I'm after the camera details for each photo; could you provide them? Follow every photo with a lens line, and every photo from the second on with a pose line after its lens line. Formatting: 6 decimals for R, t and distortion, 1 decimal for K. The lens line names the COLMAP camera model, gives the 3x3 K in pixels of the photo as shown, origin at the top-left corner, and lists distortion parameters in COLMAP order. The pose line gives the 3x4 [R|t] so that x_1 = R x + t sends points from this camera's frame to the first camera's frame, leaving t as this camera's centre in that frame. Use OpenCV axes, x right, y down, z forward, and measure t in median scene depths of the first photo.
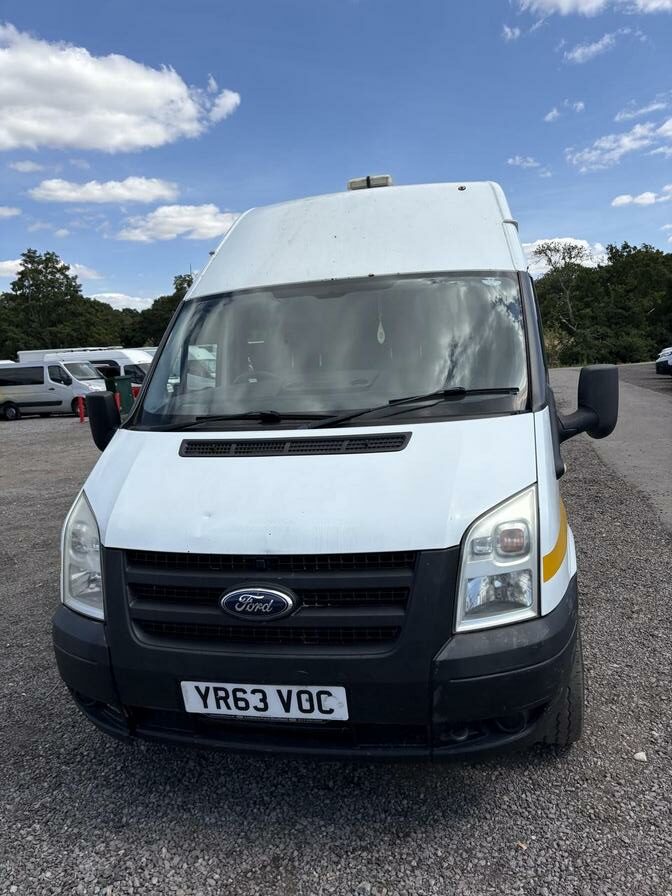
lens RADIAL K [[674.9, 0, 348.8], [0, 674.9, 448.9], [0, 0, 1]] dist [0.030665, -0.042664]
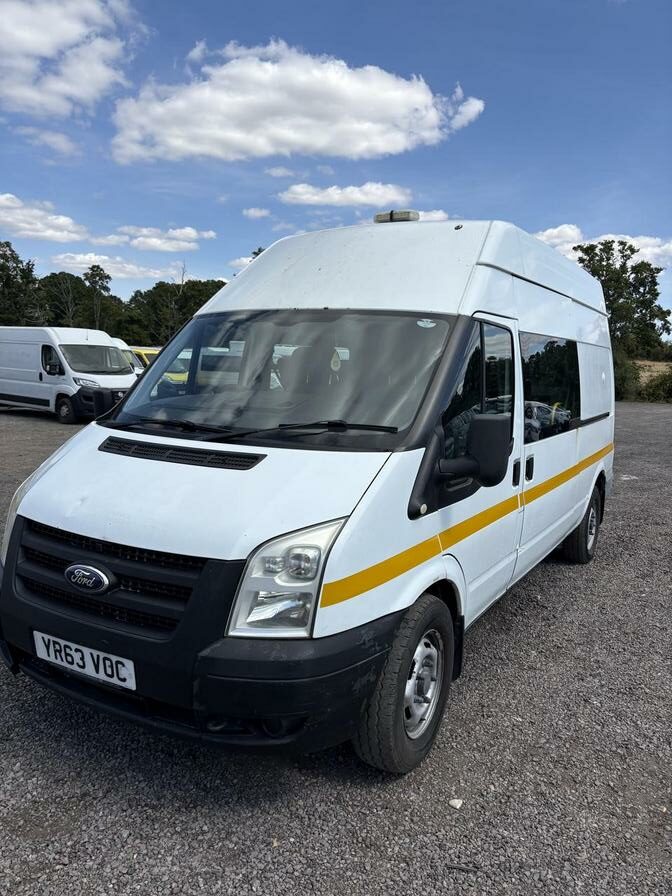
lens RADIAL K [[674.9, 0, 348.8], [0, 674.9, 448.9], [0, 0, 1]] dist [0.030665, -0.042664]
pose [[0.952319, 0.128684, -0.276639, 0.599282], [-0.131711, 0.991258, 0.007695, -0.069334], [0.275211, 0.029108, 0.960943, -0.036913]]
